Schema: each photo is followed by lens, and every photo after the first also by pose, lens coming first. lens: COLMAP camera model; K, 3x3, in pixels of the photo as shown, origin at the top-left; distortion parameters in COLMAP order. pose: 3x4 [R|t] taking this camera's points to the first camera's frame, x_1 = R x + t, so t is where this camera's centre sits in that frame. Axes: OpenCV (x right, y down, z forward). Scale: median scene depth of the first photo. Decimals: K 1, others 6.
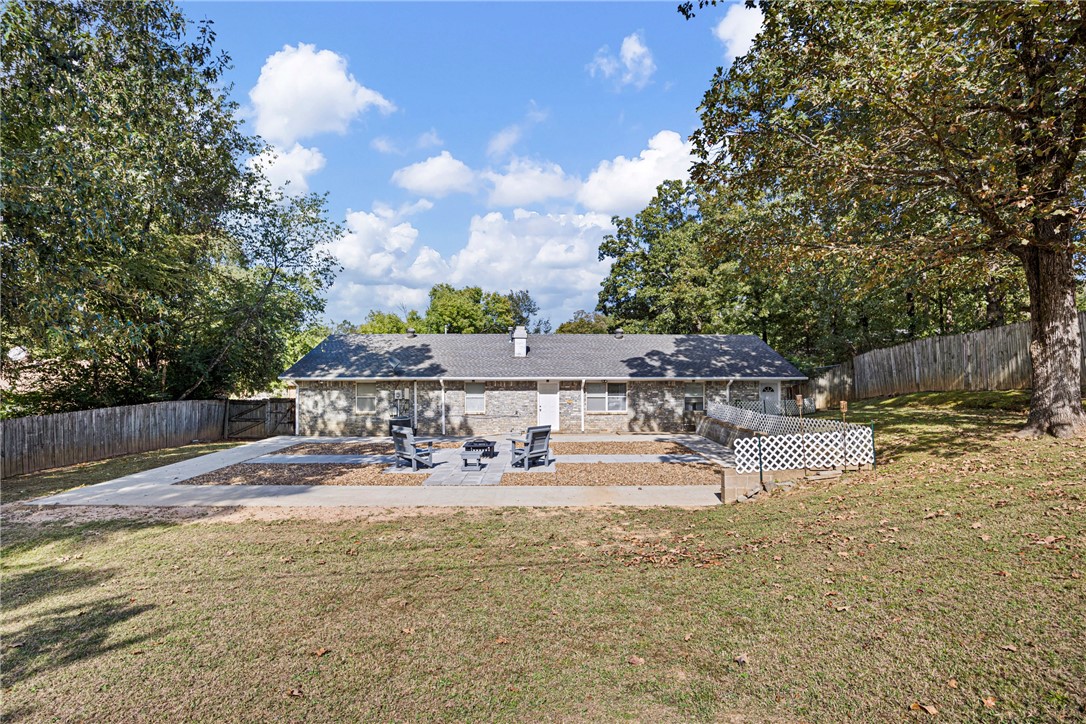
lens RADIAL K [[522.1, 0, 550.1], [0, 522.1, 353.1], [0, 0, 1]] dist [0.000119, -0.000801]
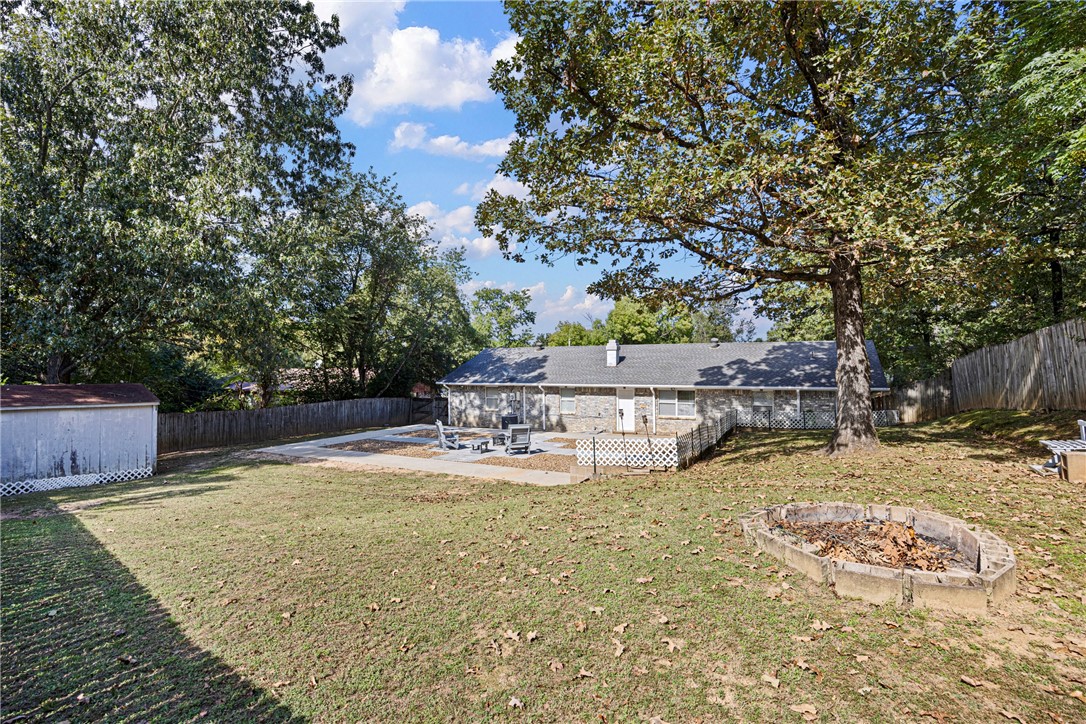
lens RADIAL K [[517.3, 0, 548.9], [0, 517.3, 366.1], [0, 0, 1]] dist [0.011595, -0.000329]
pose [[0.888889, -0.004454, -0.458100, 0.373442], [0.017407, 0.999559, 0.024057, -0.025101], [0.457791, -0.029359, 0.888575, -0.091359]]
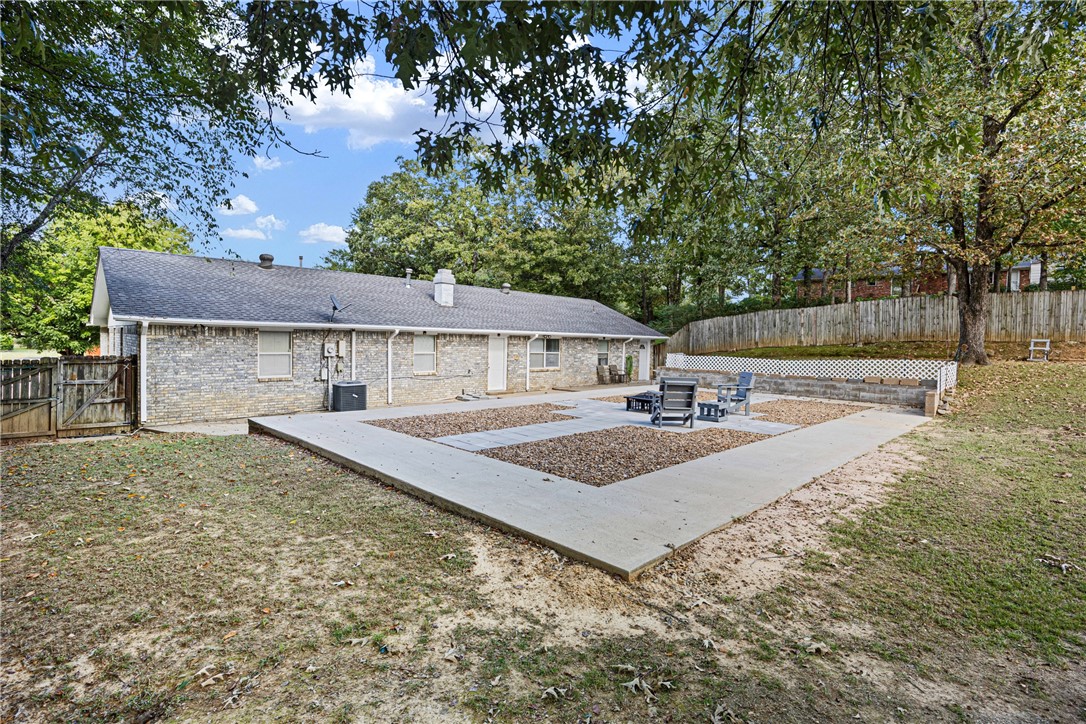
lens RADIAL K [[512.1, 0, 546.6], [0, 512.1, 355.7], [0, 0, 1]] dist [-0.000057, -0.000116]
pose [[0.714187, -0.004364, 0.699941, -0.562239], [-0.043692, 0.997753, 0.050801, 0.040610], [-0.698590, -0.066863, 0.712392, 0.324636]]
